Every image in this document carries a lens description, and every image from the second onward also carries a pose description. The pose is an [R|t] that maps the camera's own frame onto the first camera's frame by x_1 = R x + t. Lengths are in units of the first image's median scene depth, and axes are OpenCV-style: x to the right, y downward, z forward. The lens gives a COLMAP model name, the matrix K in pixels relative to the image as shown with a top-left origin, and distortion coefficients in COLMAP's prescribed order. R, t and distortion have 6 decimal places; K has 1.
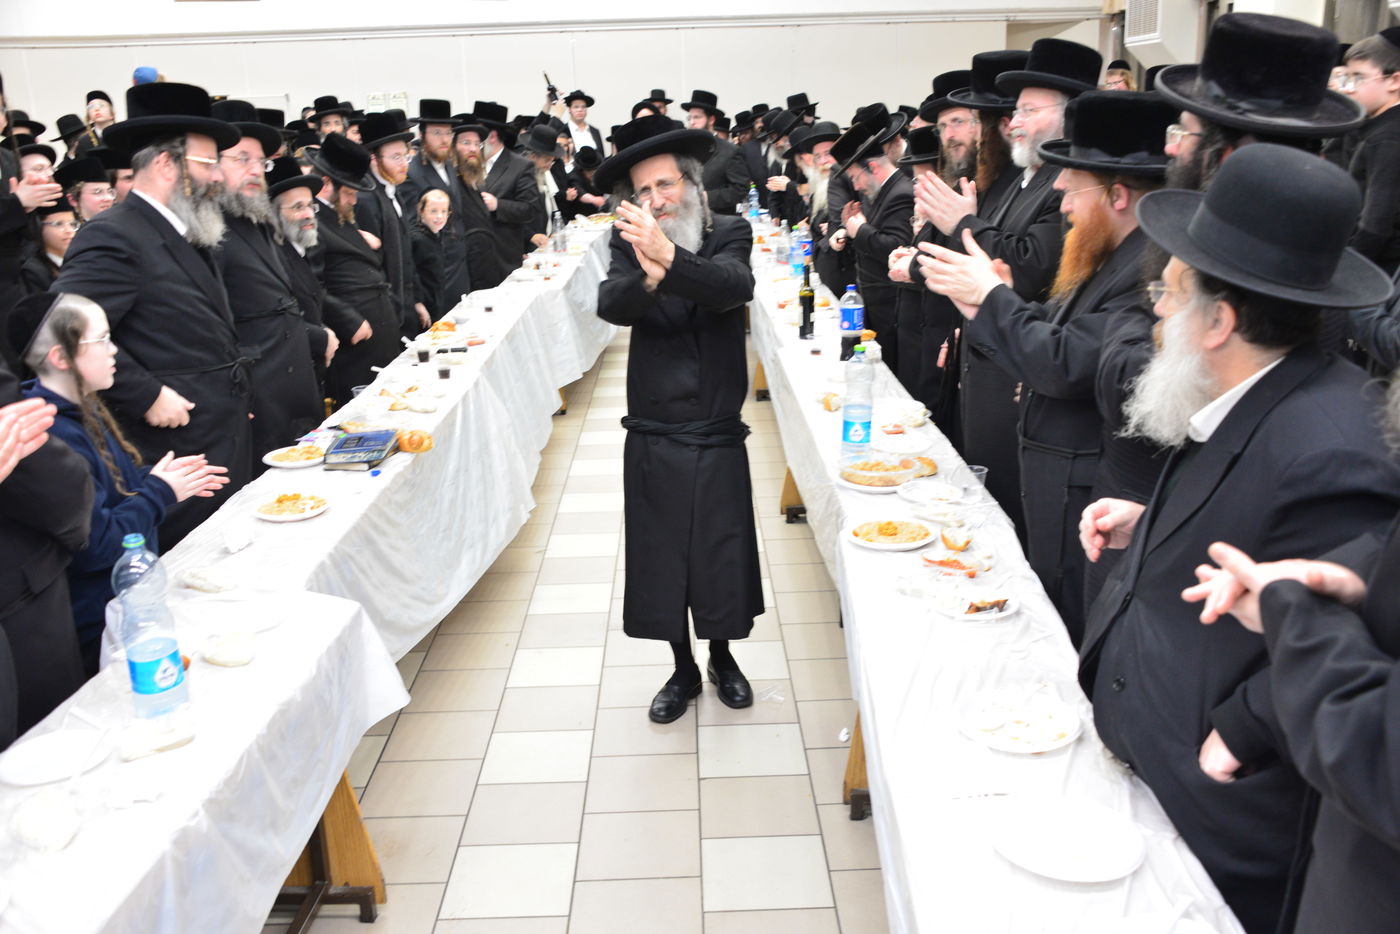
lens RADIAL K [[1349.1, 0, 700.0], [0, 1349.1, 467.0], [0, 0, 1]] dist [-0.048289, 0.010051]
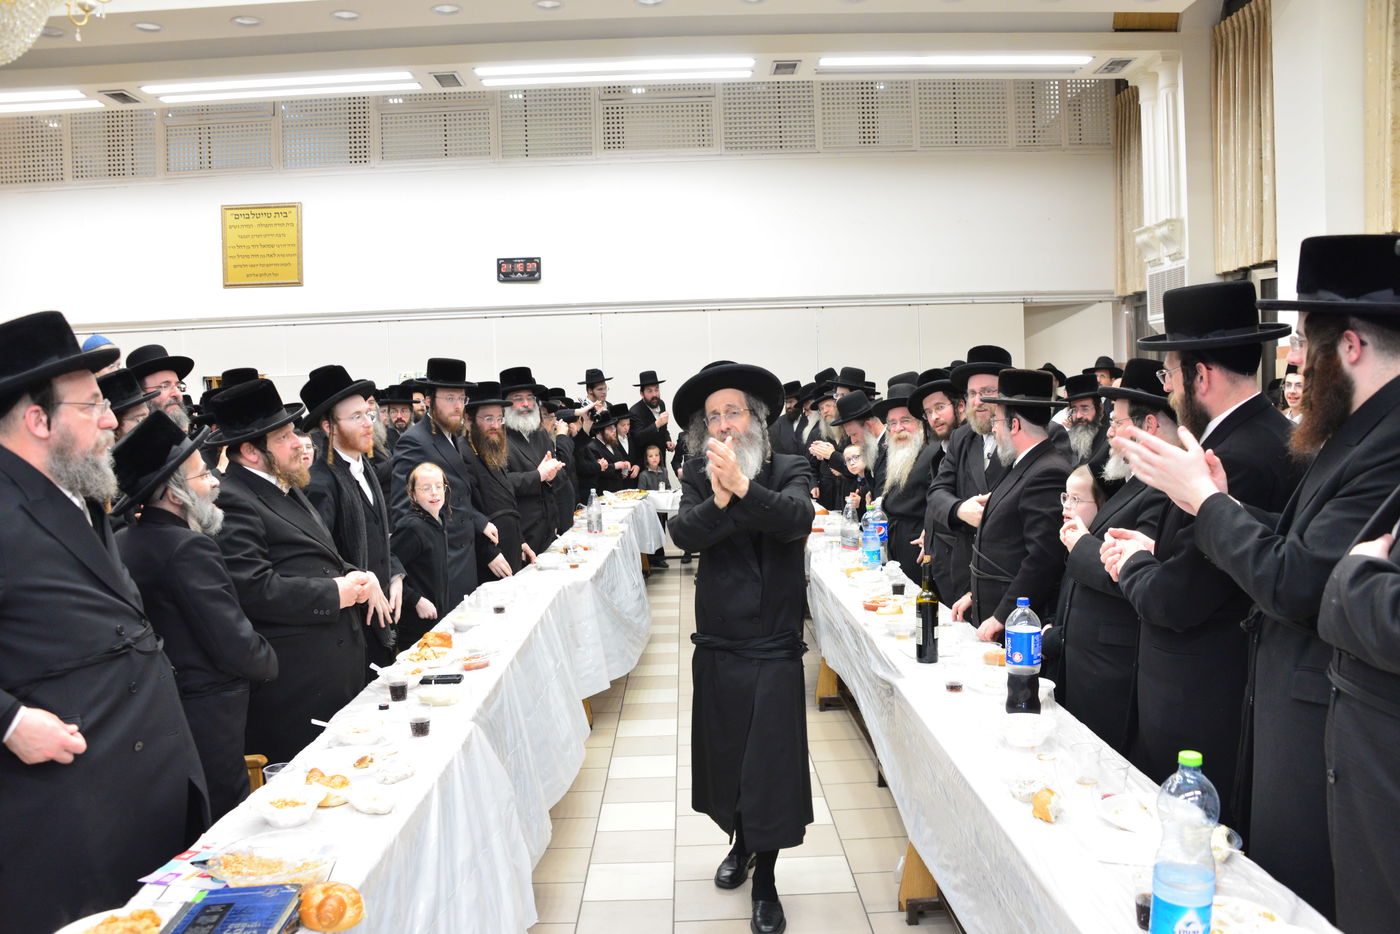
lens RADIAL K [[1183.7, 0, 700.0], [0, 1183.7, 467.0], [0, 0, 1]] dist [-0.123600, 0.007462]
pose [[0.999994, -0.001650, -0.003000, -0.040200], [0.001011, 0.979408, -0.201888, -0.066995], [0.003272, 0.201883, 0.979404, 0.338803]]
